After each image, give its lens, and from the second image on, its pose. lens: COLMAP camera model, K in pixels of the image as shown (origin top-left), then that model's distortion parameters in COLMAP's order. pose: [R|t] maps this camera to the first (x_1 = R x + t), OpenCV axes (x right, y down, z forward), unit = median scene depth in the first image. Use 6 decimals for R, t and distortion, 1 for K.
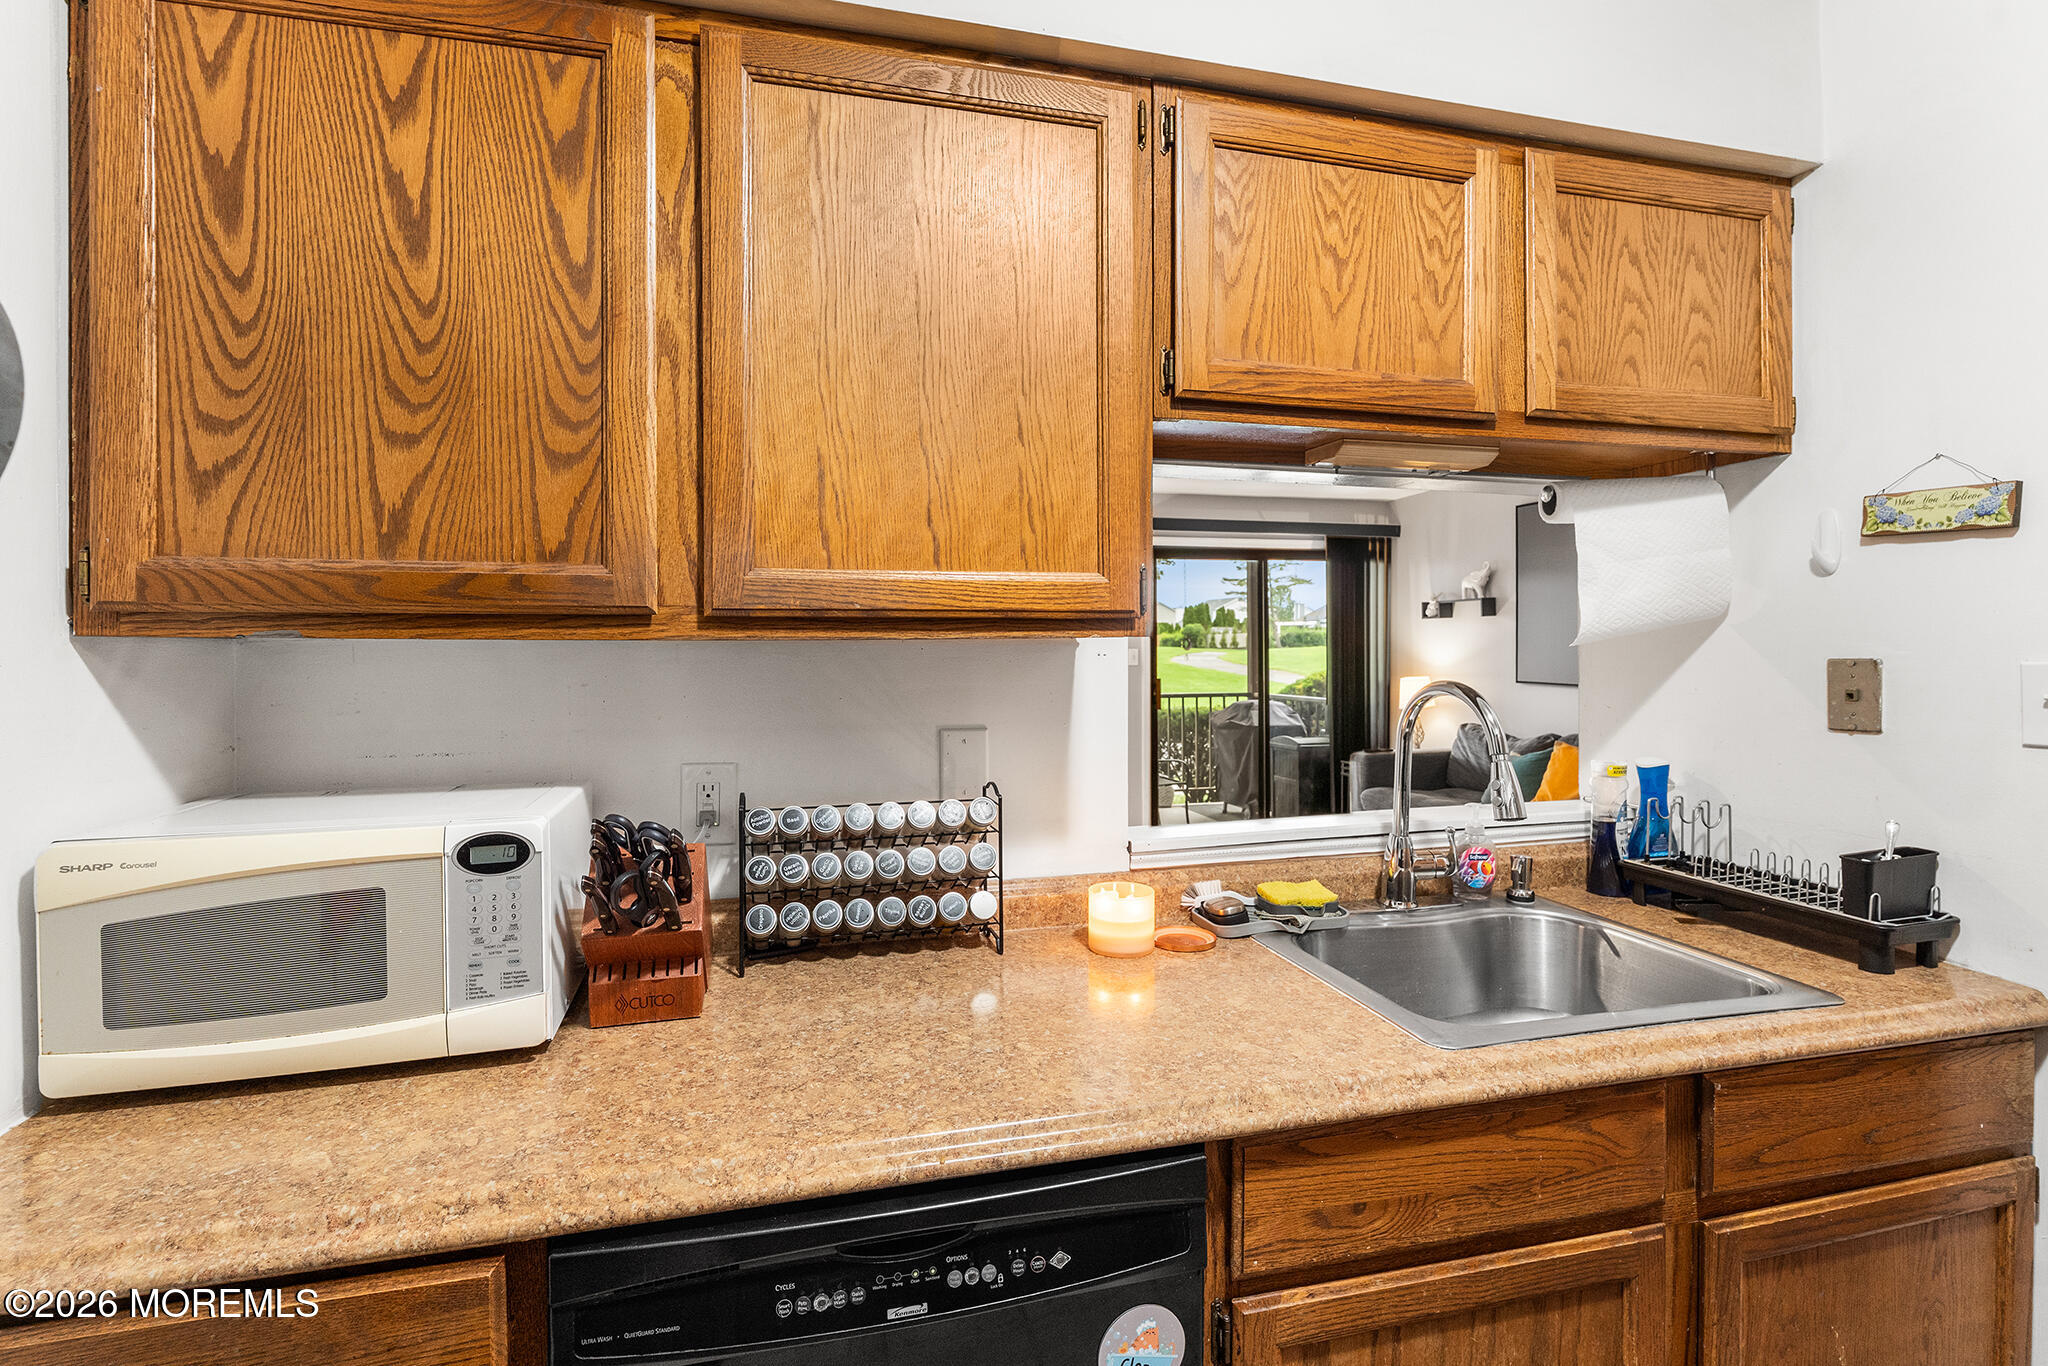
lens RADIAL K [[938.9, 0, 982.8], [0, 938.9, 649.4], [0, 0, 1]] dist [-0.005681, -0.000961]
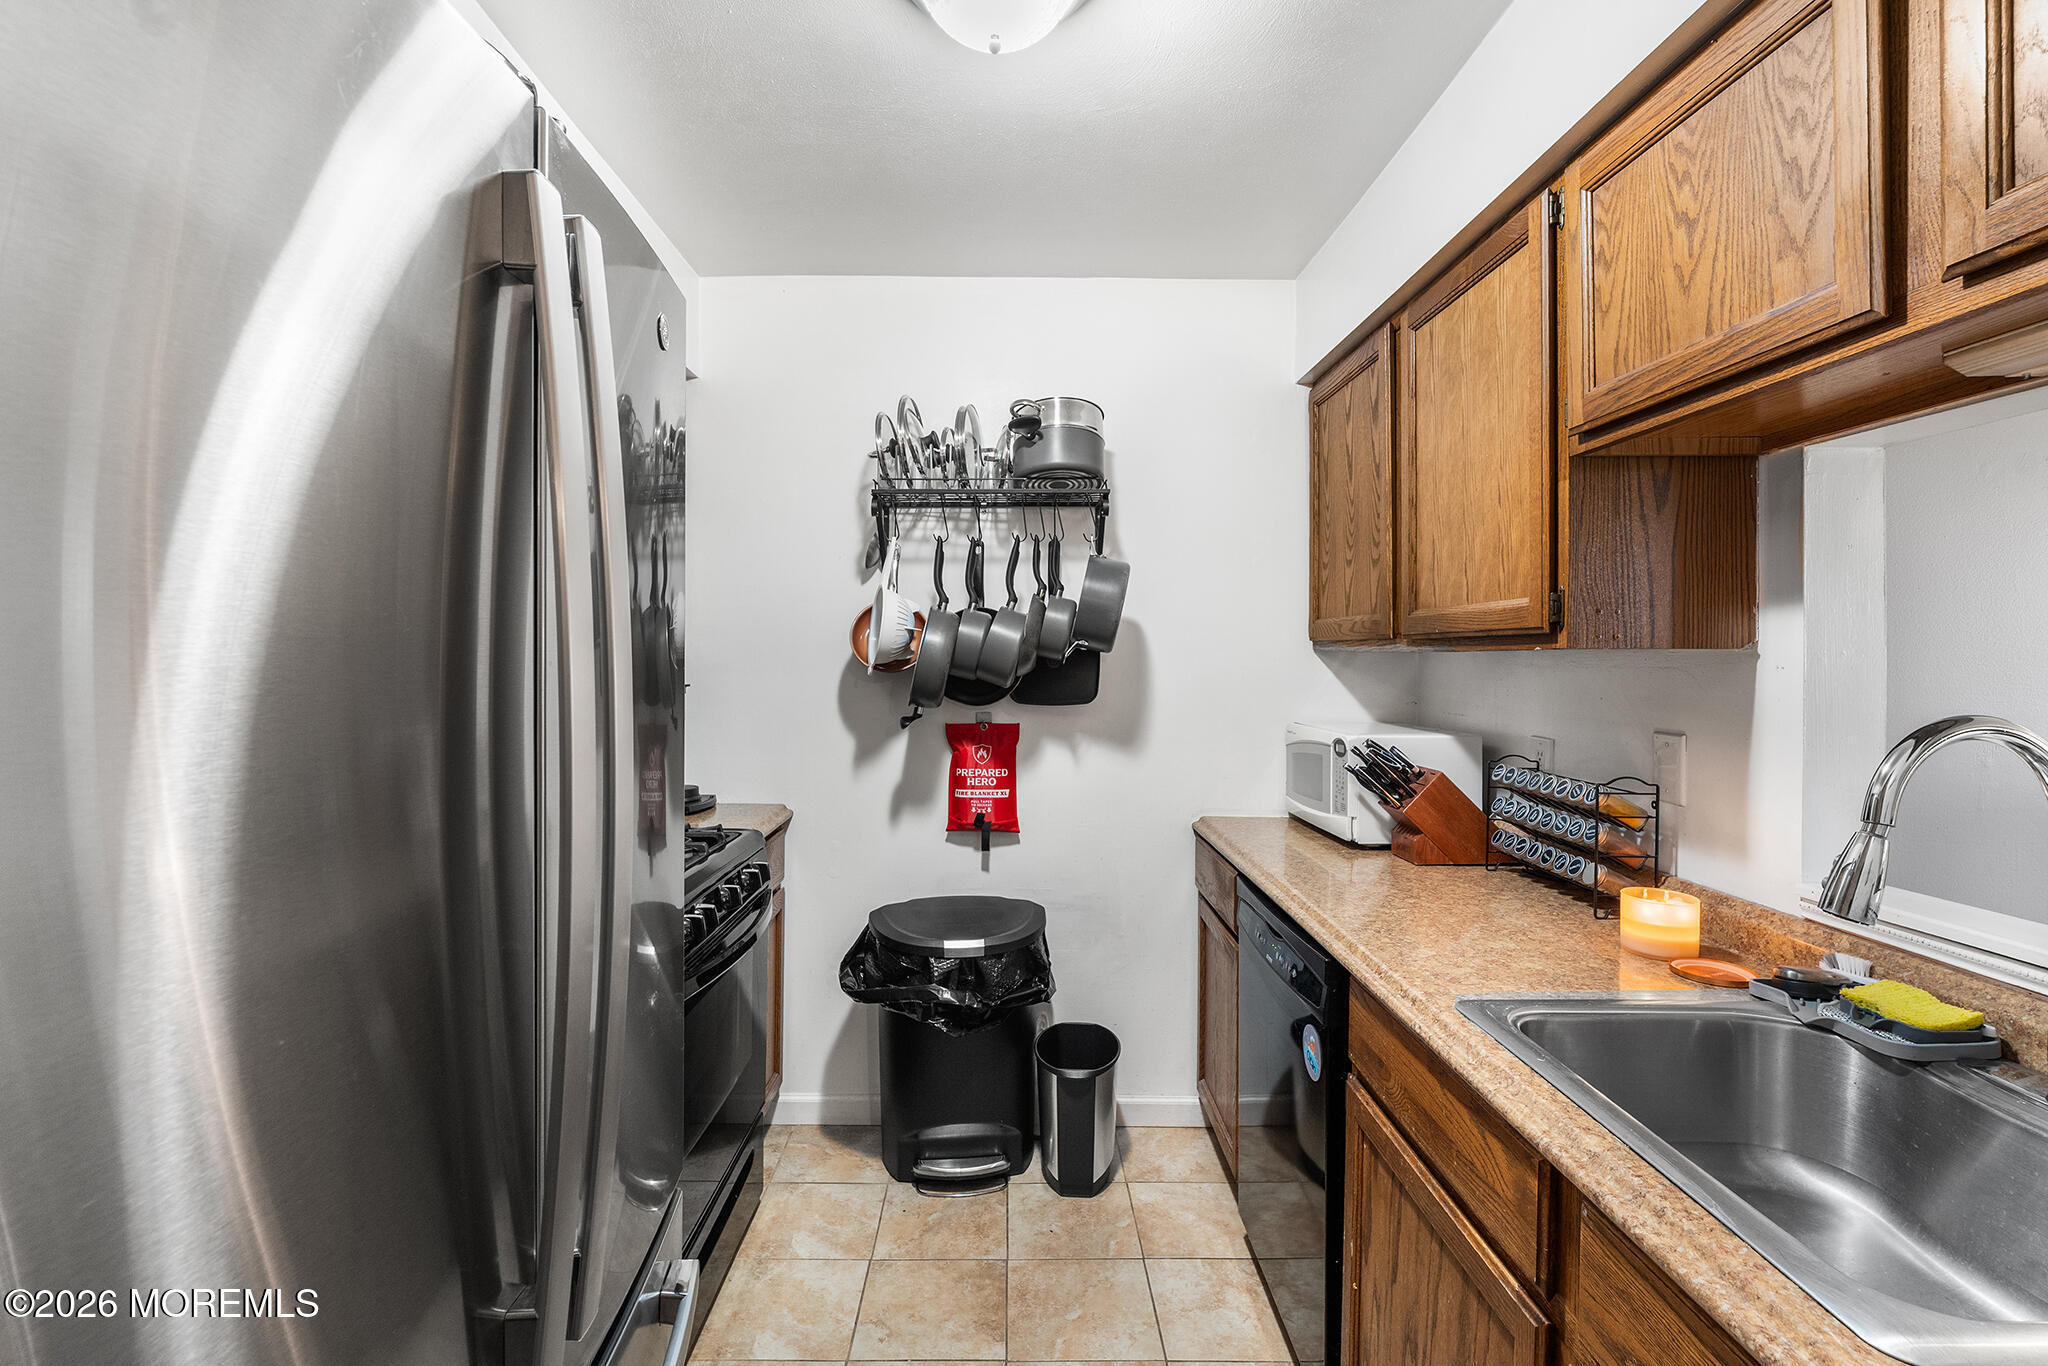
lens RADIAL K [[938.9, 0, 991.9], [0, 938.9, 650.3], [0, 0, 1]] dist [-0.005681, -0.000961]
pose [[-0.263119, -0.001135, -0.964763, 1.409271], [-0.007736, 0.999970, 0.000934, -0.006921], [0.964732, 0.007709, -0.263119, 0.599524]]
